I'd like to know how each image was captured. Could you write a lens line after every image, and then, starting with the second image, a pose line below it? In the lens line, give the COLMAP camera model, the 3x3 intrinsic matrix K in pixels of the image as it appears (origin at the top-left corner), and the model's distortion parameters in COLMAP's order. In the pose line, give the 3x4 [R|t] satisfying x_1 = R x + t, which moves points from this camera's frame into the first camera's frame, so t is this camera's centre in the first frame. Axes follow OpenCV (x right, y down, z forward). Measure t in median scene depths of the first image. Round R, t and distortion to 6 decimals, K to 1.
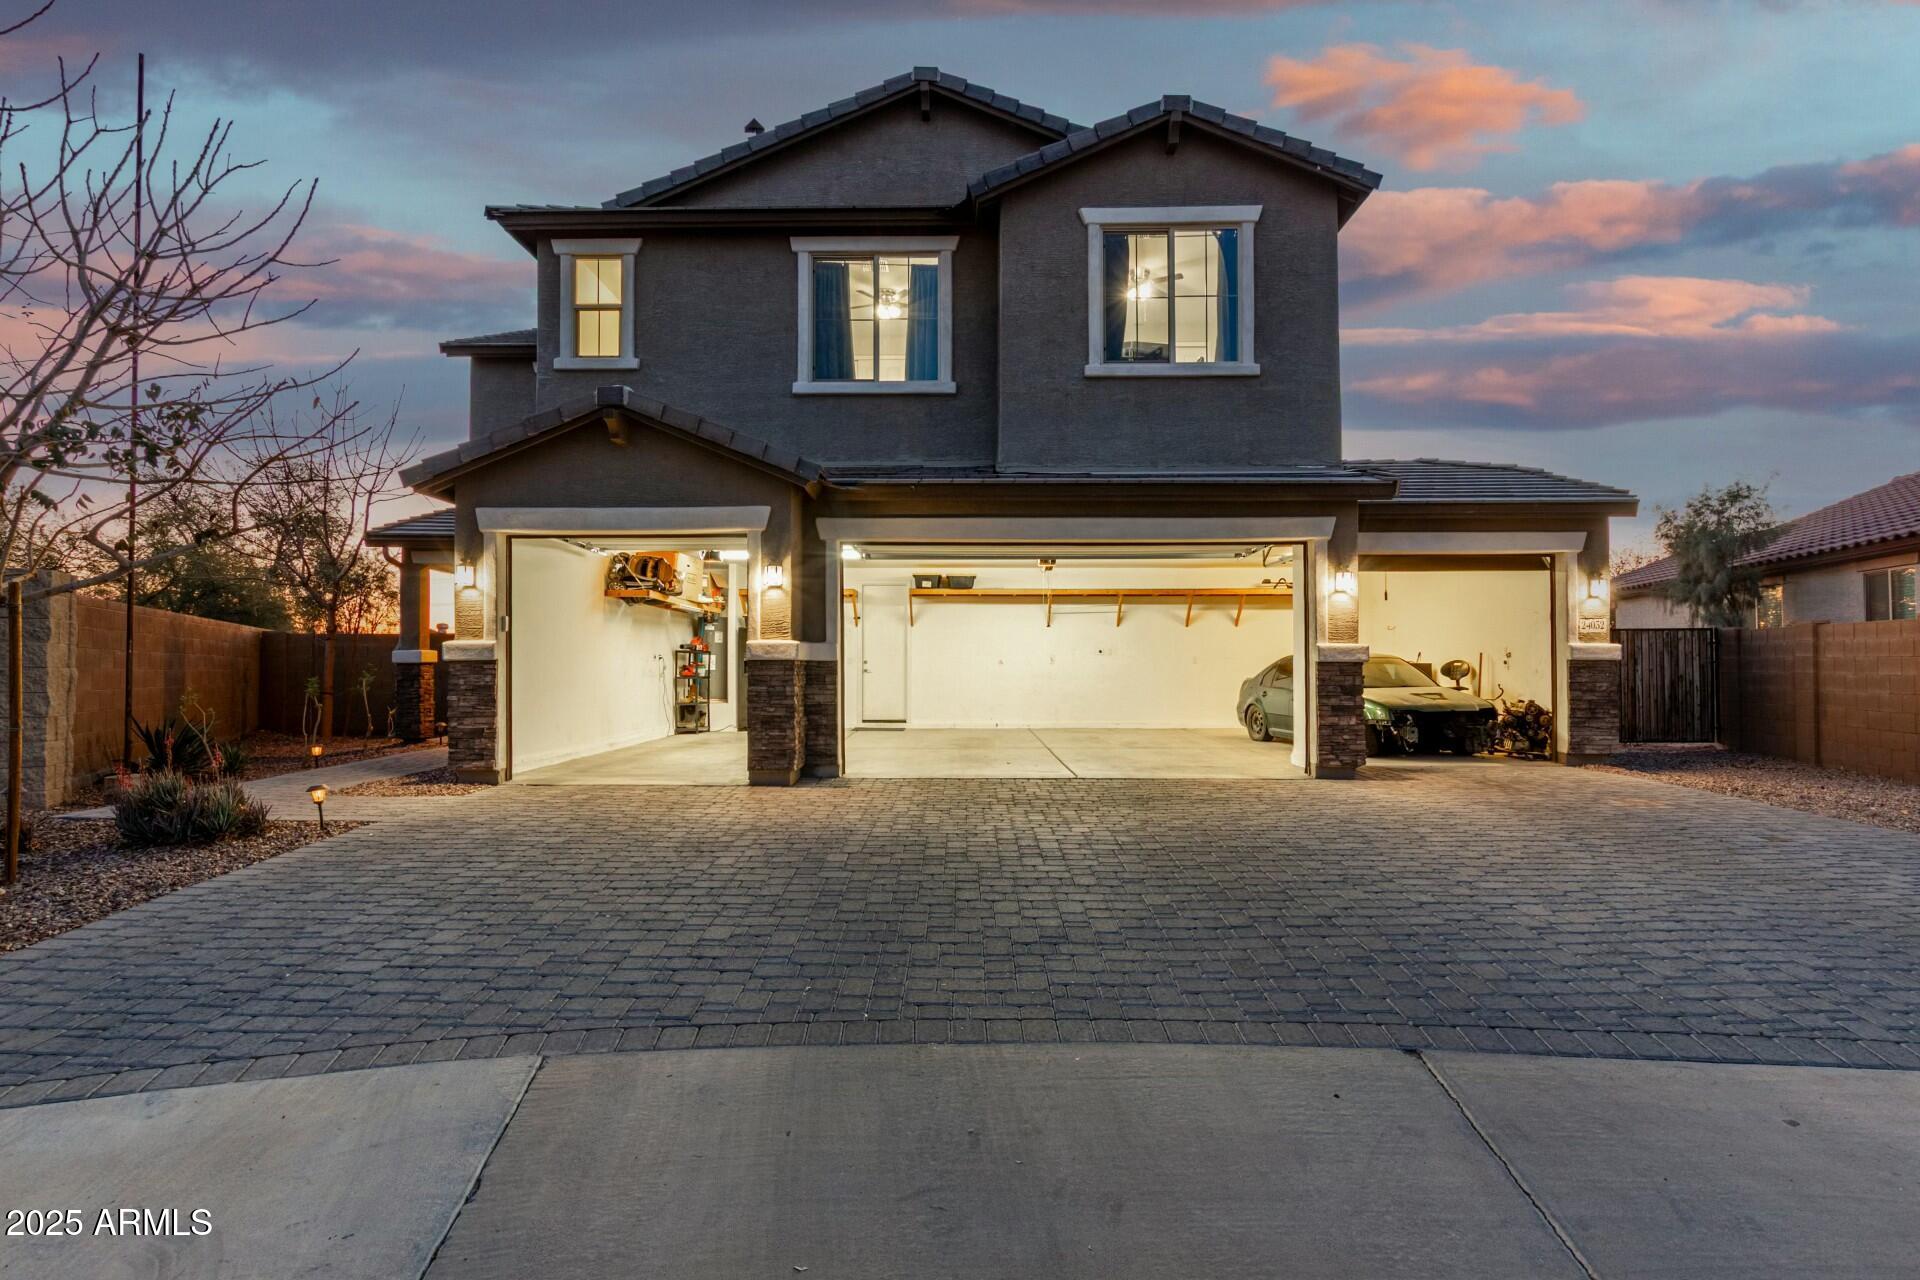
lens RADIAL K [[966.6, 0, 959.0], [0, 966.6, 639.4], [0, 0, 1]] dist [0.003342, -0.000600]
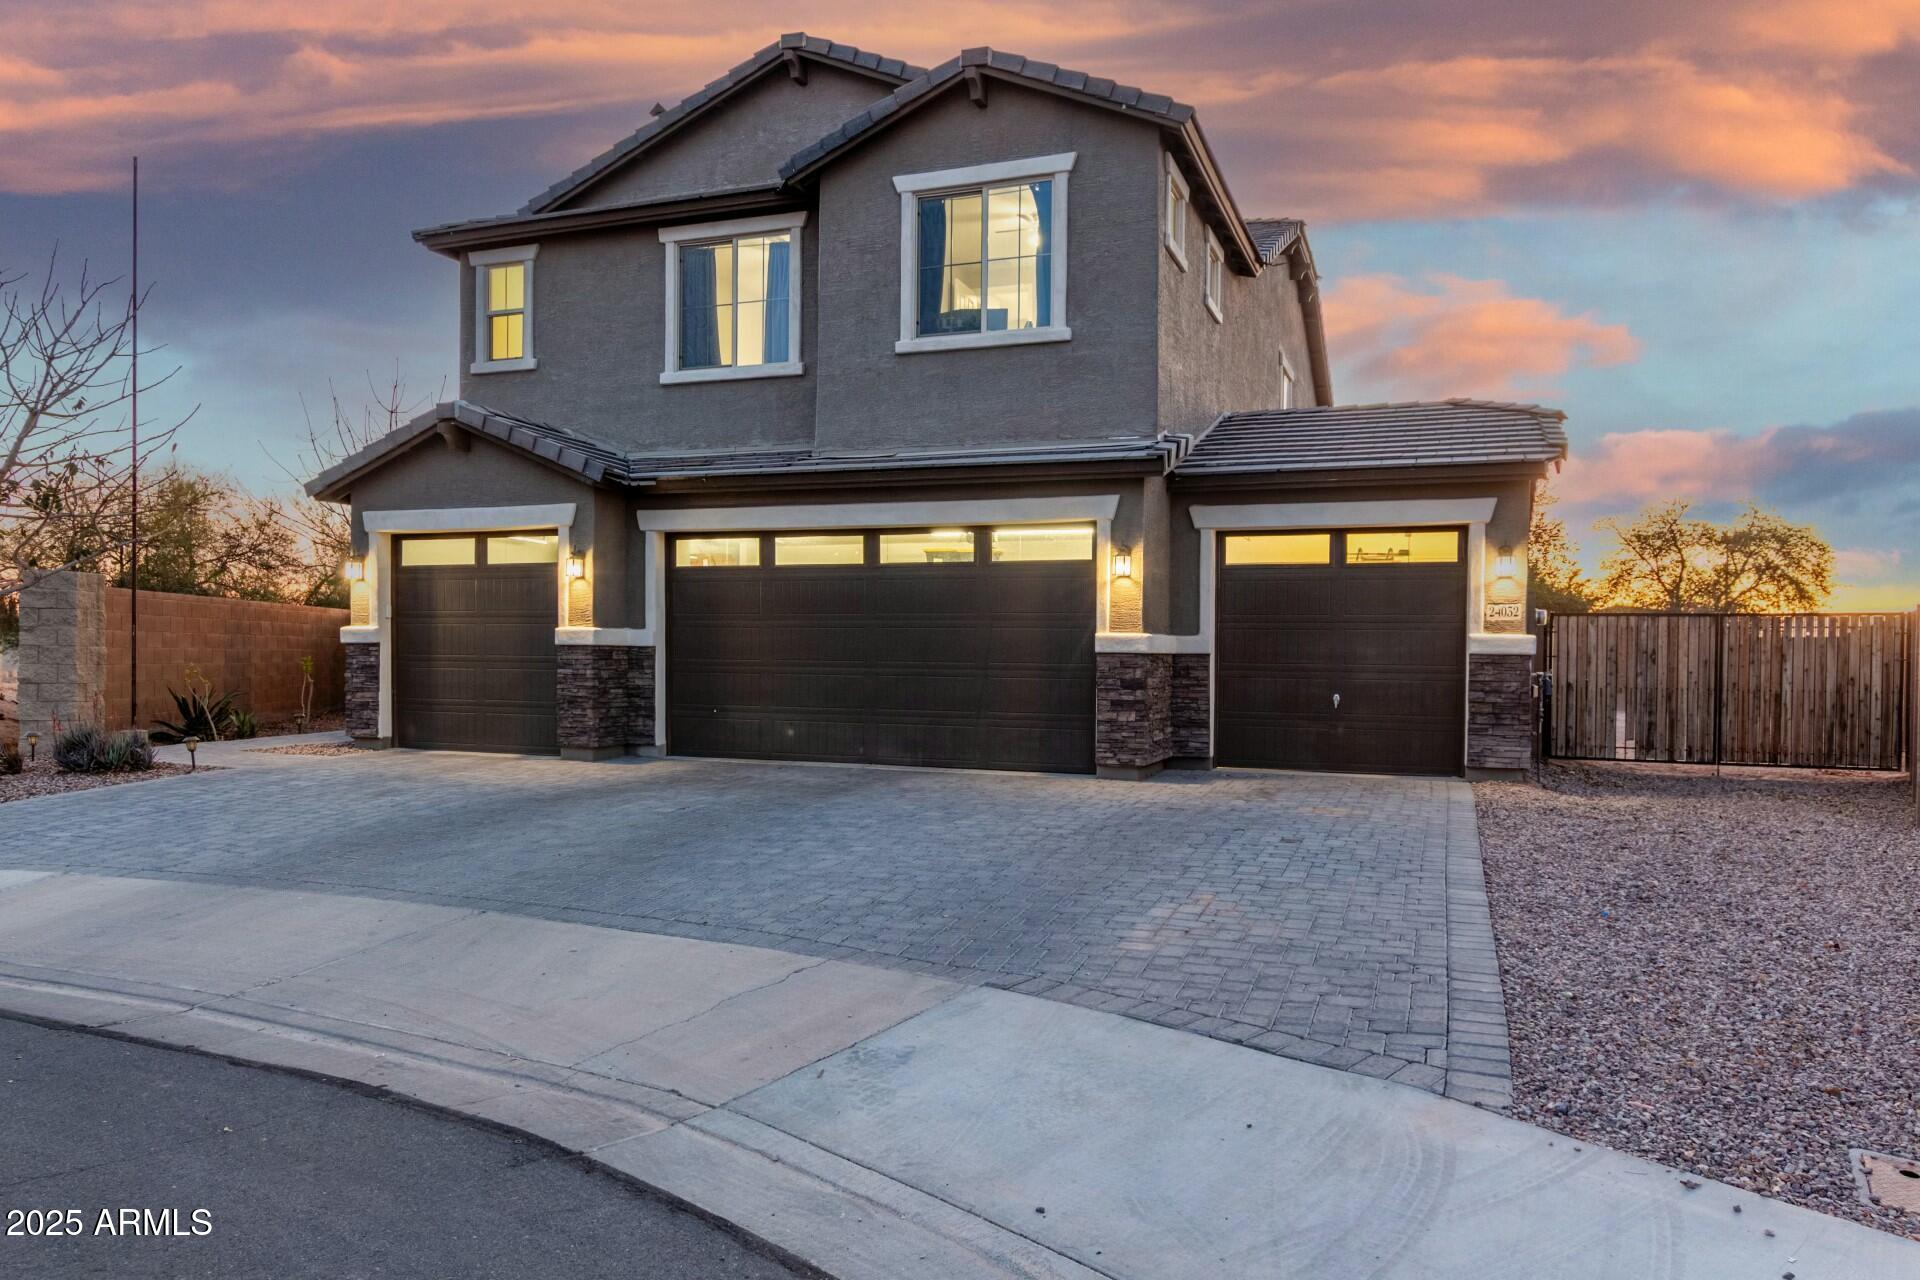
lens RADIAL K [[1326.7, 0, 954.8], [0, 1326.7, 660.4], [0, 0, 1]] dist [-0.001859, -0.000615]
pose [[0.938696, 0.013225, -0.344492, 0.615512], [-0.001926, 0.999449, 0.033121, -0.010051], [0.344740, -0.030427, 0.938205, -0.217663]]
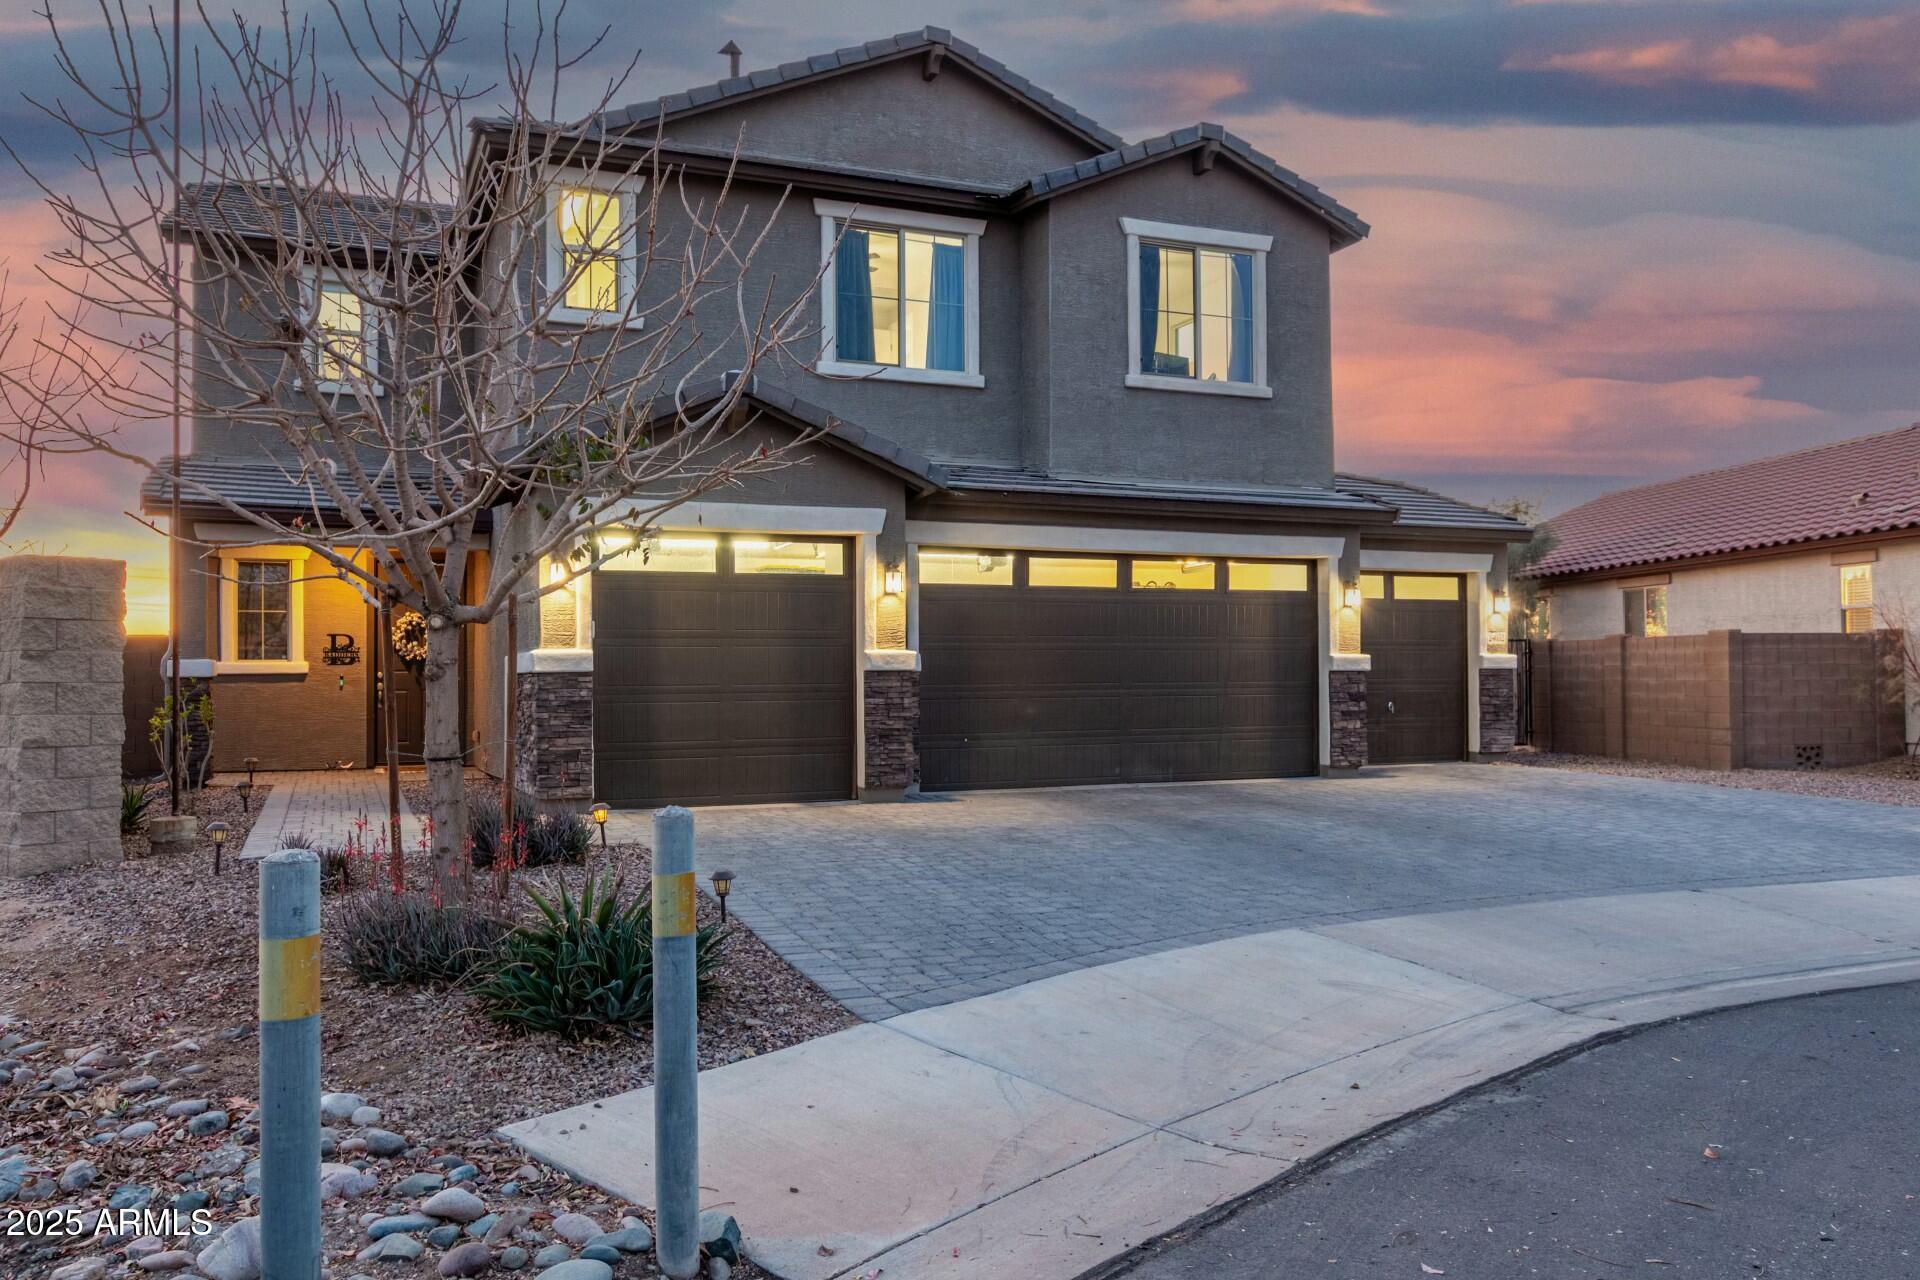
lens RADIAL K [[1441.1, 0, 962.9], [0, 1441.1, 641.7], [0, 0, 1]] dist [-0.001552, 0.000162]
pose [[0.912788, 0.005100, 0.408401, -0.602902], [-0.004628, 0.999987, -0.002142, -0.003768], [-0.408407, 0.000065, 0.912800, -0.277949]]
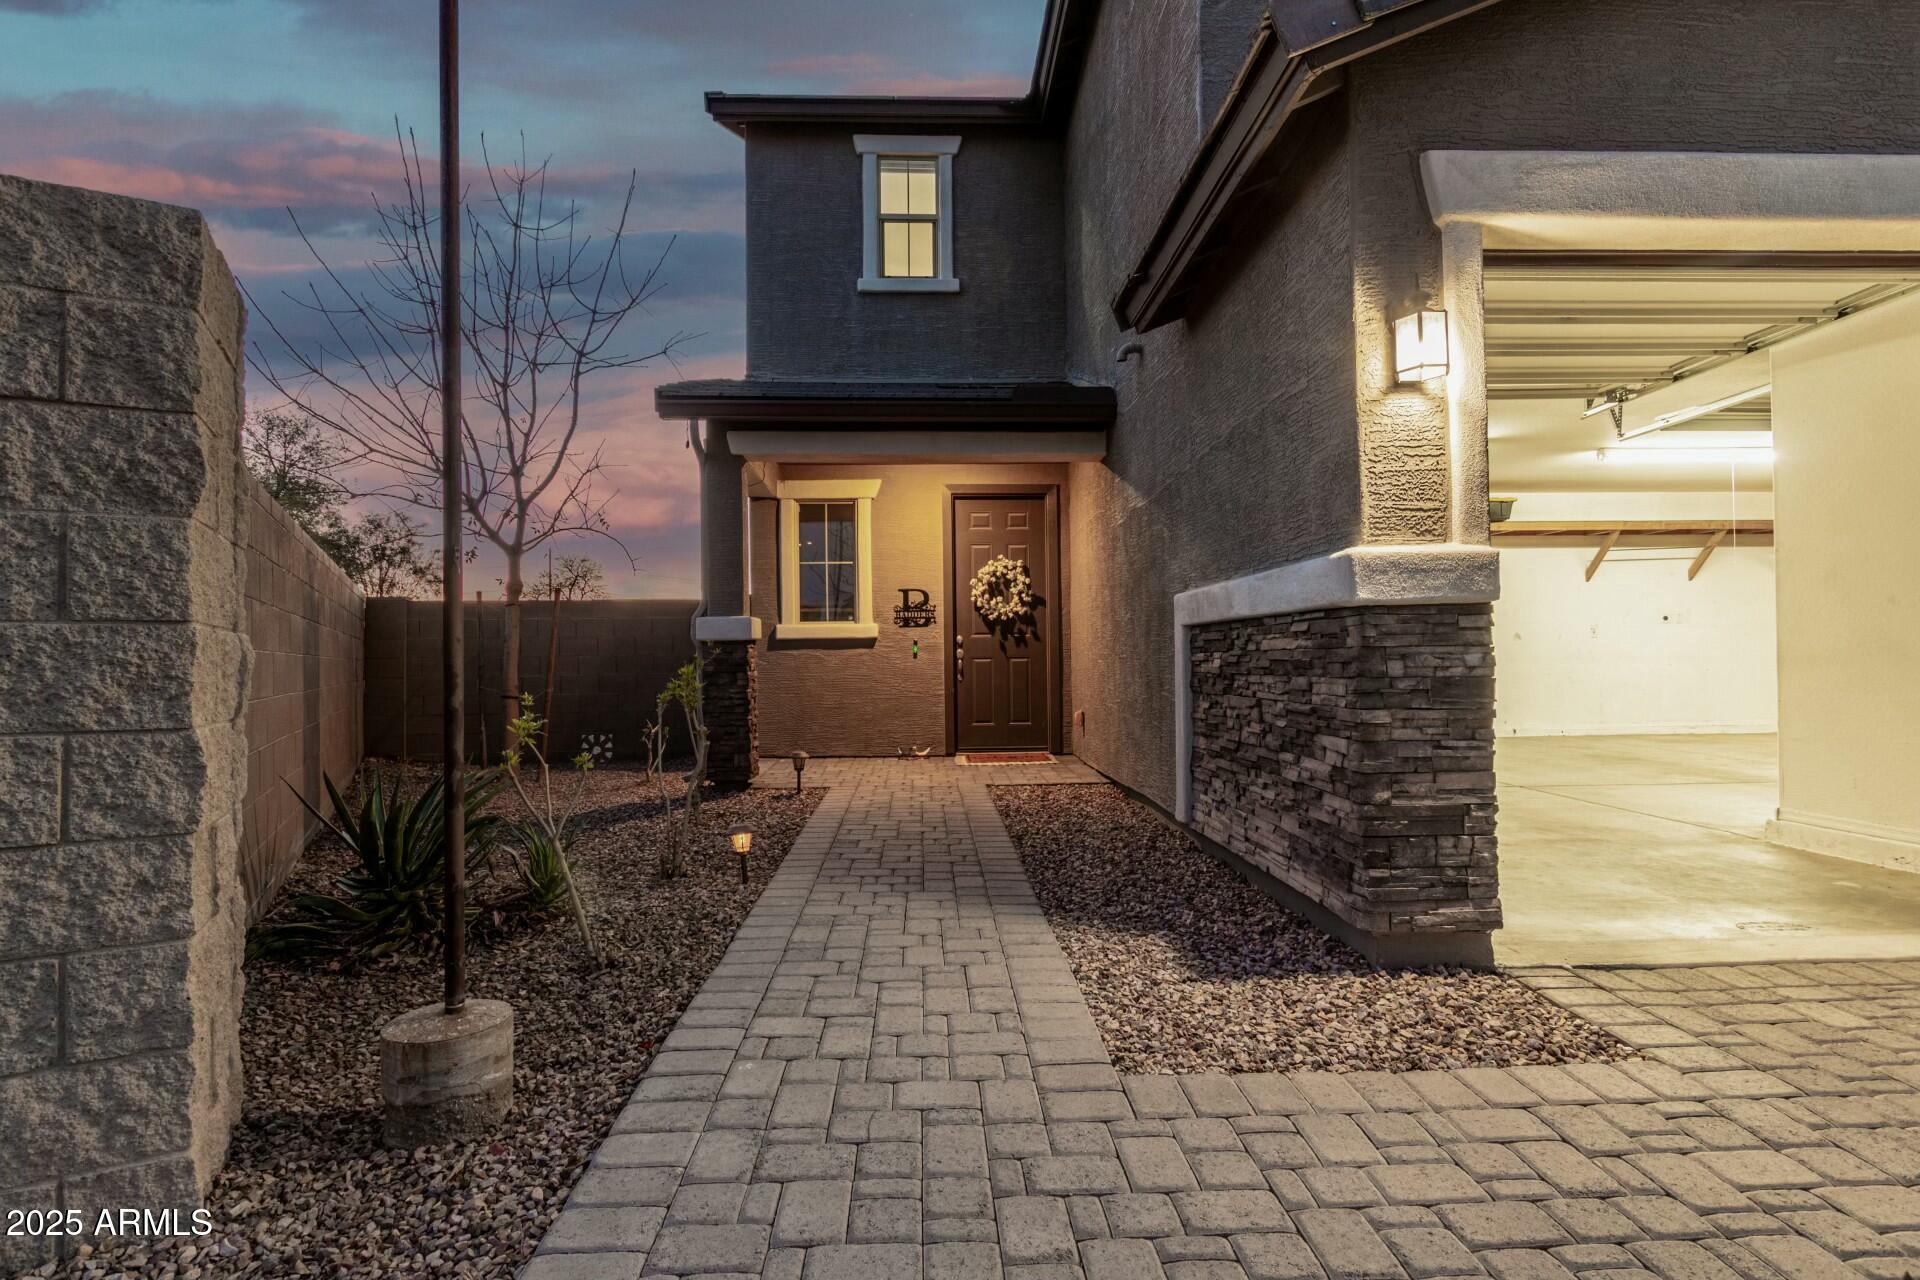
lens RADIAL K [[1012.7, 0, 974.2], [0, 1012.7, 642.3], [0, 0, 1]] dist [0.008414, 0.001112]
pose [[0.998024, -0.010949, 0.061866, -0.582510], [0.010163, 0.999864, 0.013008, 0.024681], [-0.062000, -0.012353, 0.998000, 0.563527]]
